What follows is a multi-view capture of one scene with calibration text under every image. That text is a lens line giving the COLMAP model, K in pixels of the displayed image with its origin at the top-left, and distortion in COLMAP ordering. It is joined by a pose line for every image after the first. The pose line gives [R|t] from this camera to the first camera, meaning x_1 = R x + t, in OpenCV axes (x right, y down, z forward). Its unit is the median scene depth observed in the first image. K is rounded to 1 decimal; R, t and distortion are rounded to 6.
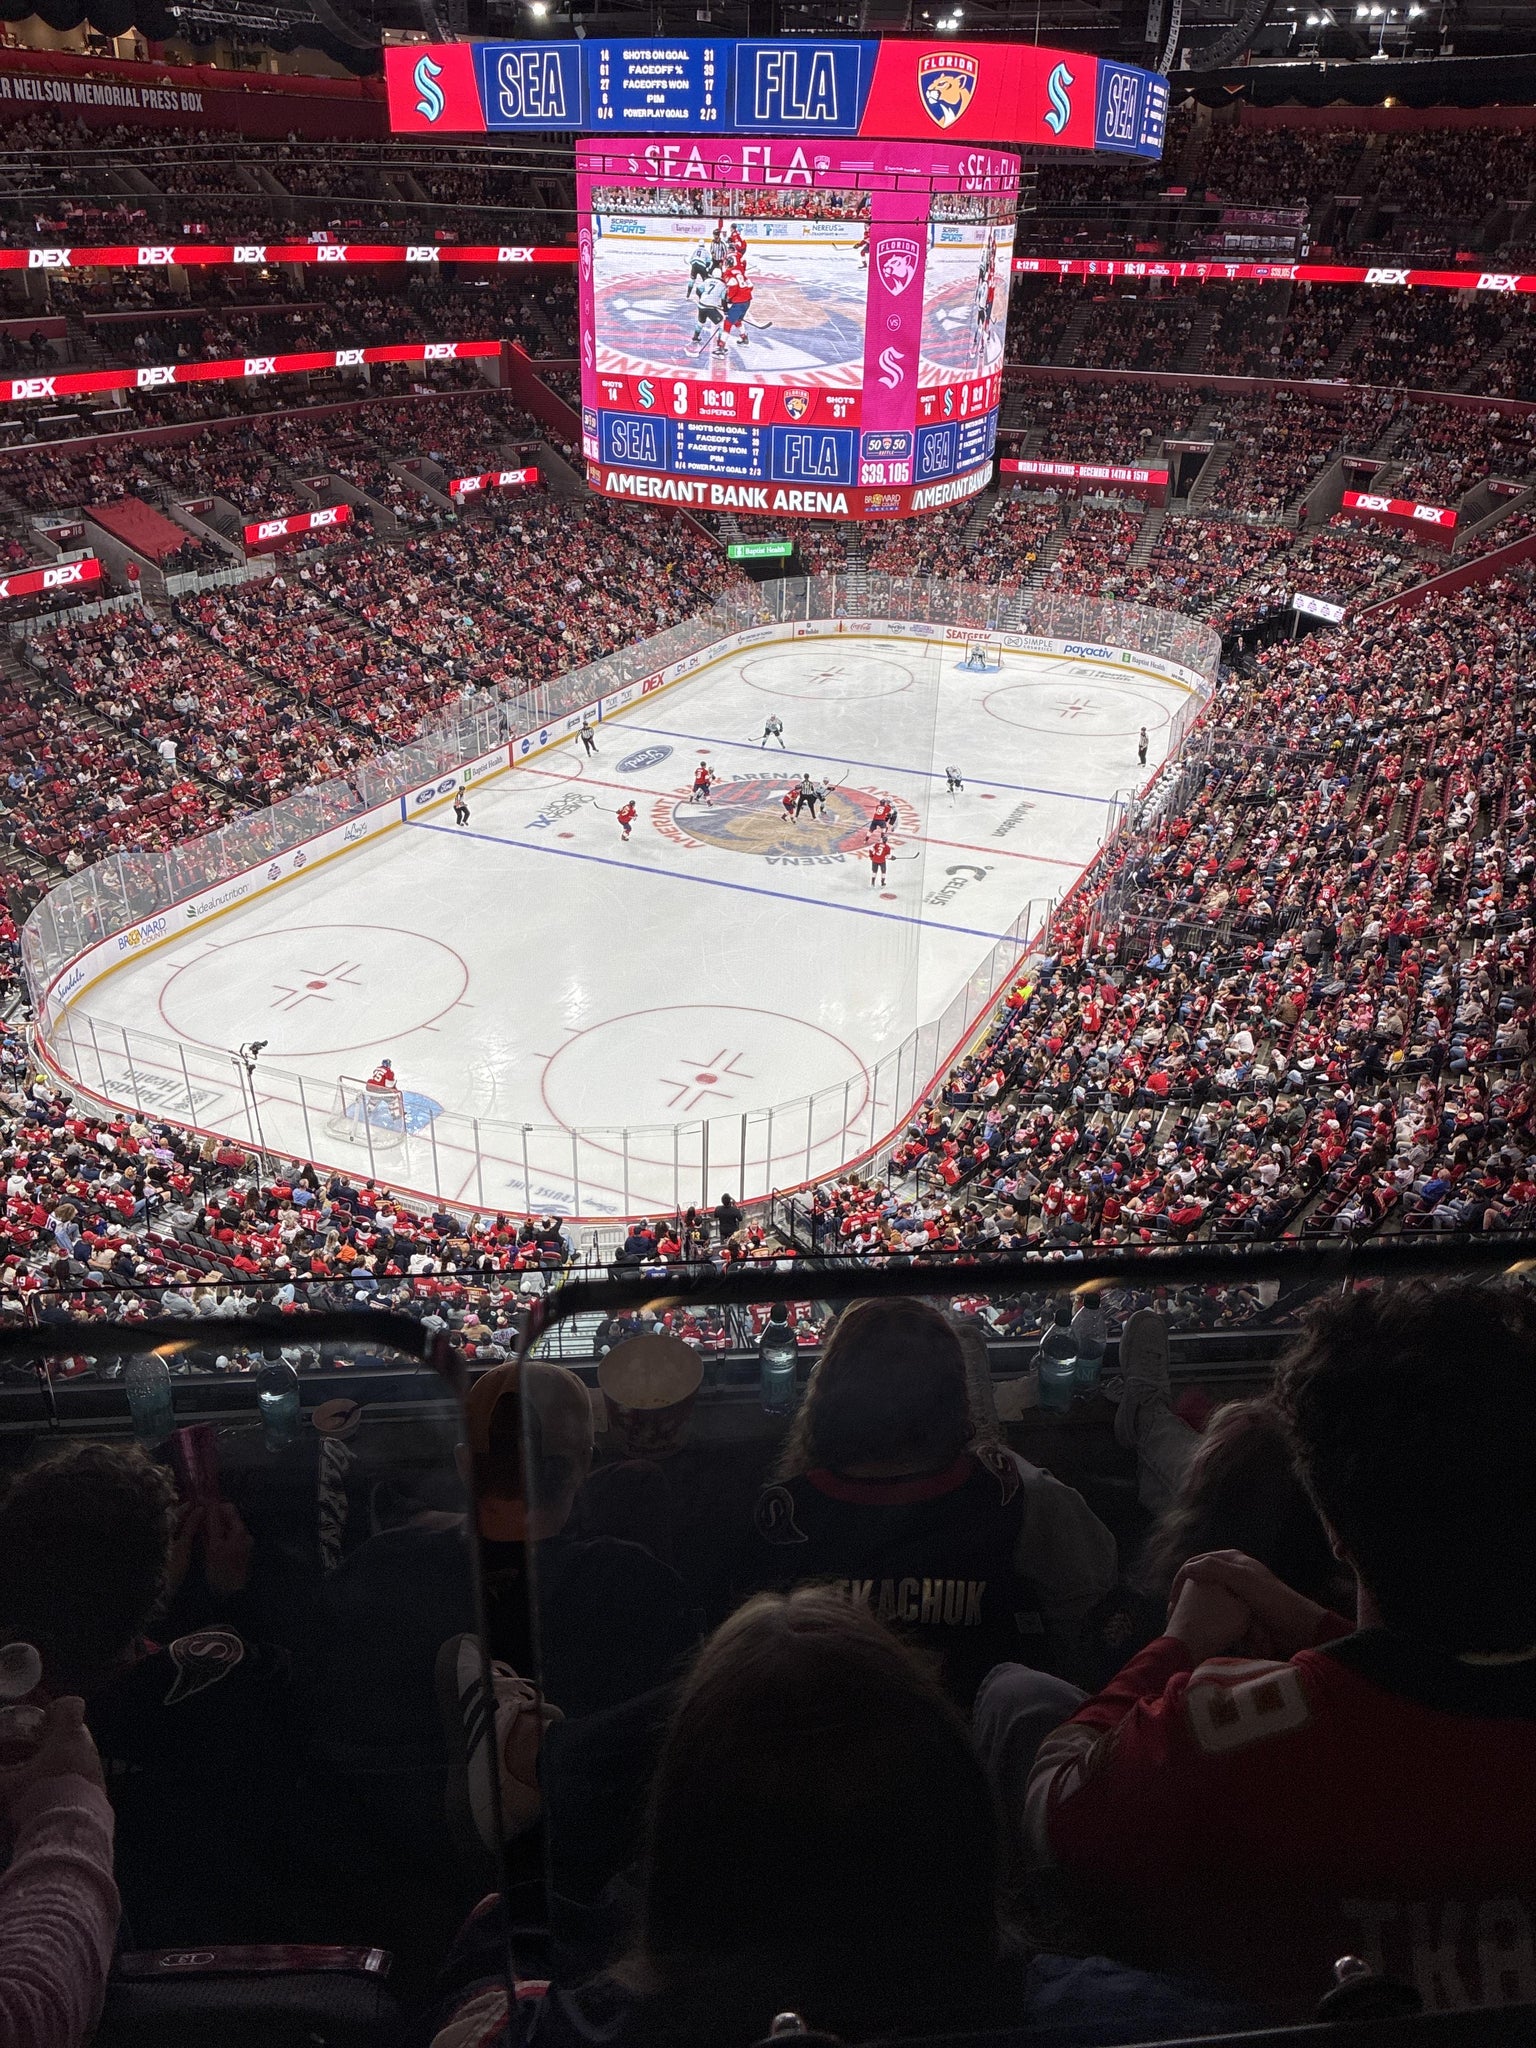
lens RADIAL K [[1547.3, 0, 762.4], [0, 1547.3, 1023.3], [0, 0, 1]] dist [0.035533, -0.026851]
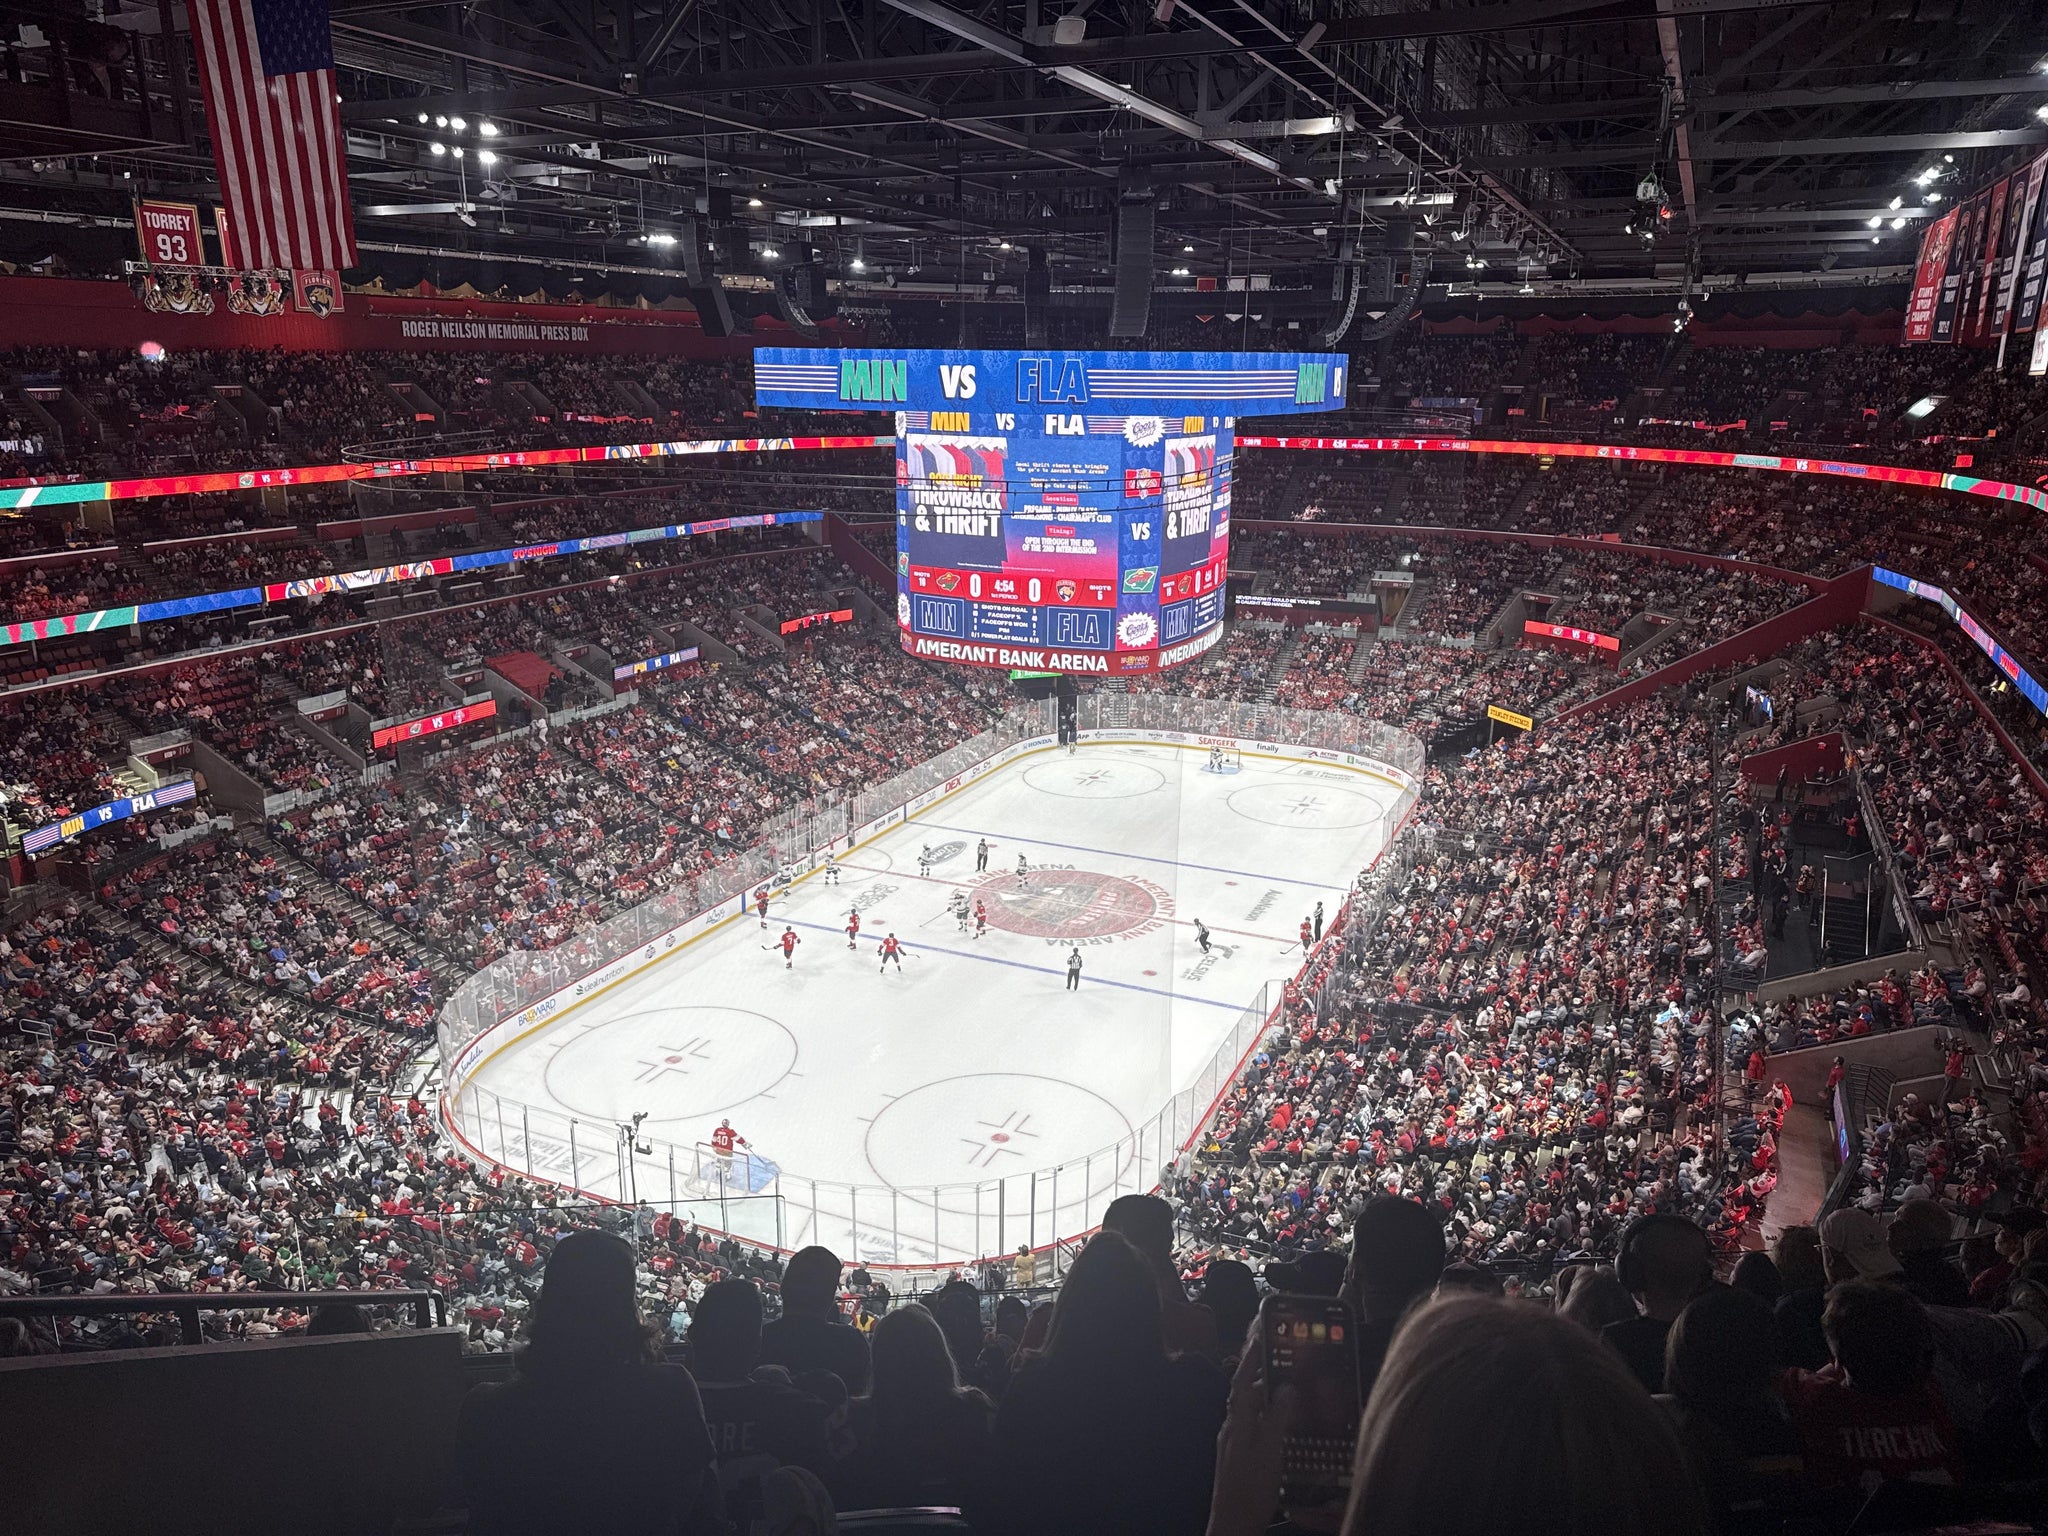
lens RADIAL K [[1446.4, 0, 1030.5], [0, 1446.4, 773.1], [0, 0, 1]] dist [0.045108, -0.053879]
pose [[0.999915, -0.011761, -0.005633, -0.002282], [0.010432, 0.980608, -0.195700, -0.017798], [0.007826, 0.195625, 0.980648, -0.126846]]
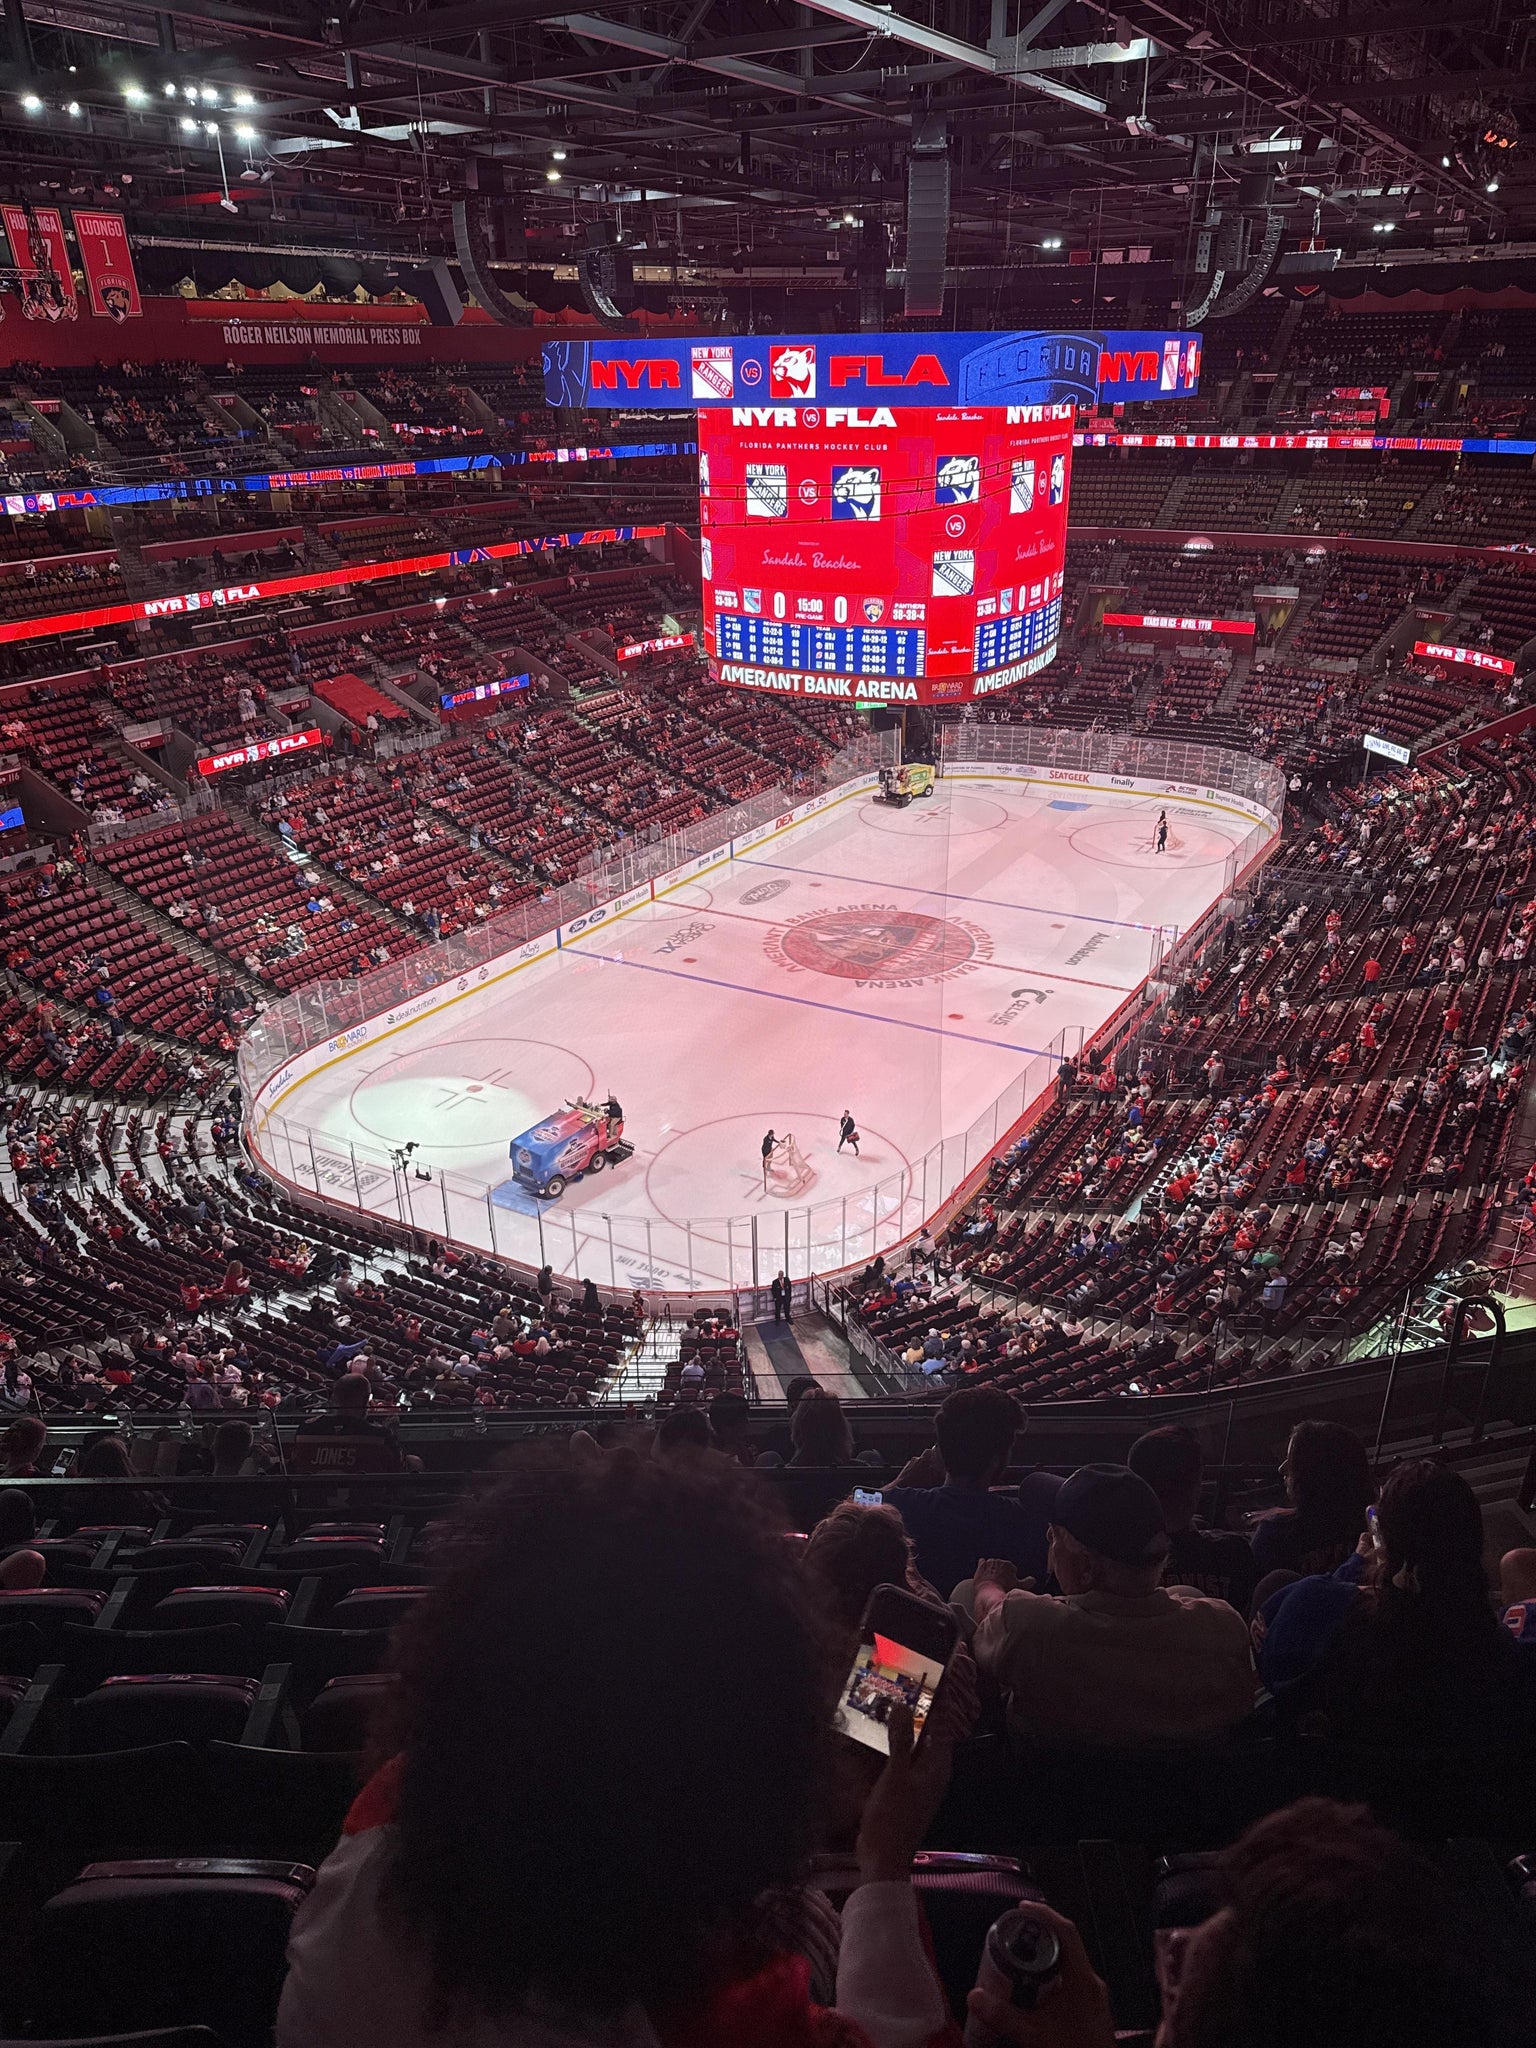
lens RADIAL K [[1446.4, 0, 778.9], [0, 1446.4, 1042.3], [0, 0, 1]] dist [0.045108, -0.053879]
pose [[0.994025, 0.012795, -0.108398, 0.069598], [-0.016795, 0.999208, -0.036066, -0.022258], [0.107850, 0.037671, 0.993453, -0.100615]]
